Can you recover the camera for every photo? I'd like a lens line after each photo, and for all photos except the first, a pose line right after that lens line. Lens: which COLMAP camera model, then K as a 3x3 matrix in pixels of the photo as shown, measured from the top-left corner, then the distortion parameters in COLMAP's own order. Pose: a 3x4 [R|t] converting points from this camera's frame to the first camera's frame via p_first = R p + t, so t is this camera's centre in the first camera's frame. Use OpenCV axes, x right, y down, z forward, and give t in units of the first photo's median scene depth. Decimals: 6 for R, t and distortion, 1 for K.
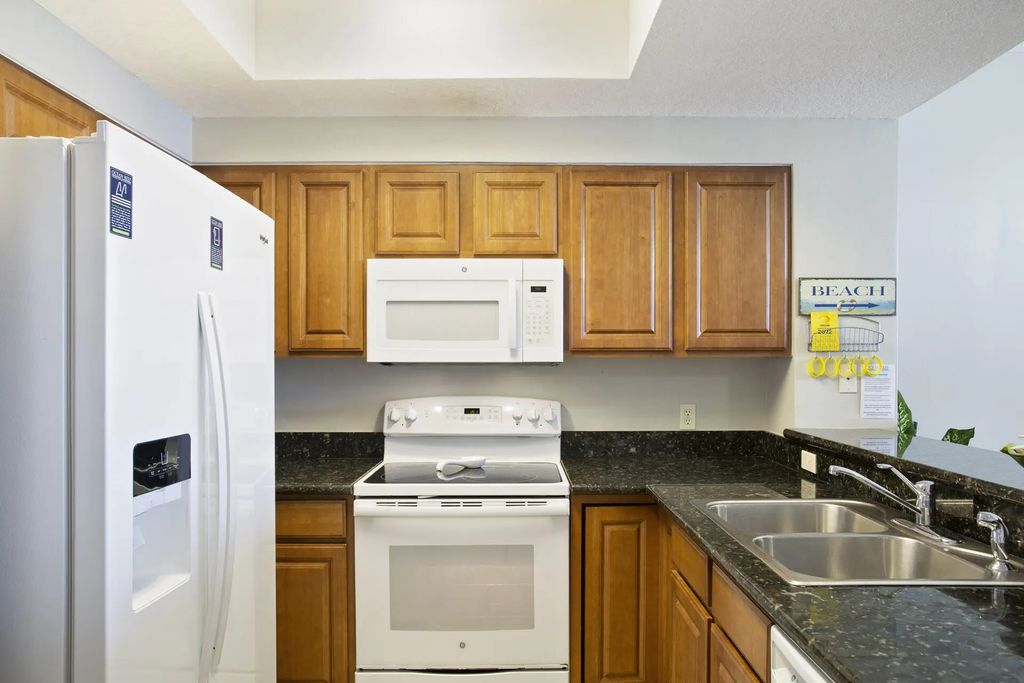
lens RADIAL K [[706.0, 0, 511.9], [0, 706.0, 342.5], [0, 0, 1]] dist [-0.048754, 0.001197]
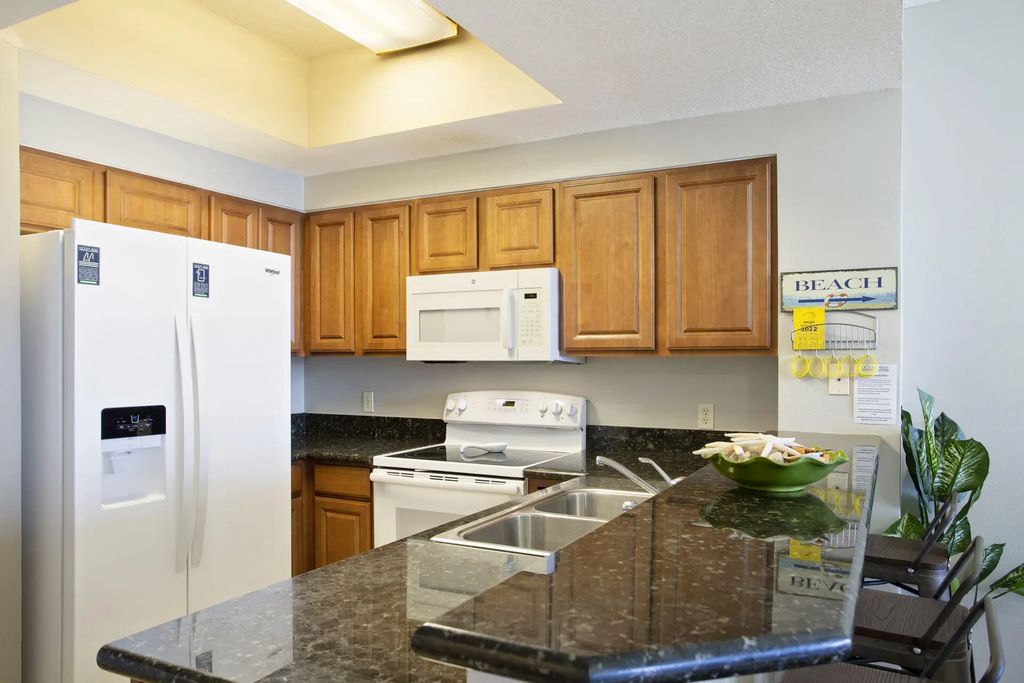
lens RADIAL K [[706.0, 0, 505.6], [0, 706.0, 347.7], [0, 0, 1]] dist [-0.048754, 0.001197]
pose [[0.889323, -0.006167, -0.457238, 0.507686], [0.009444, 0.999943, 0.004881, 0.001080], [0.457182, -0.008659, 0.889331, -0.018885]]
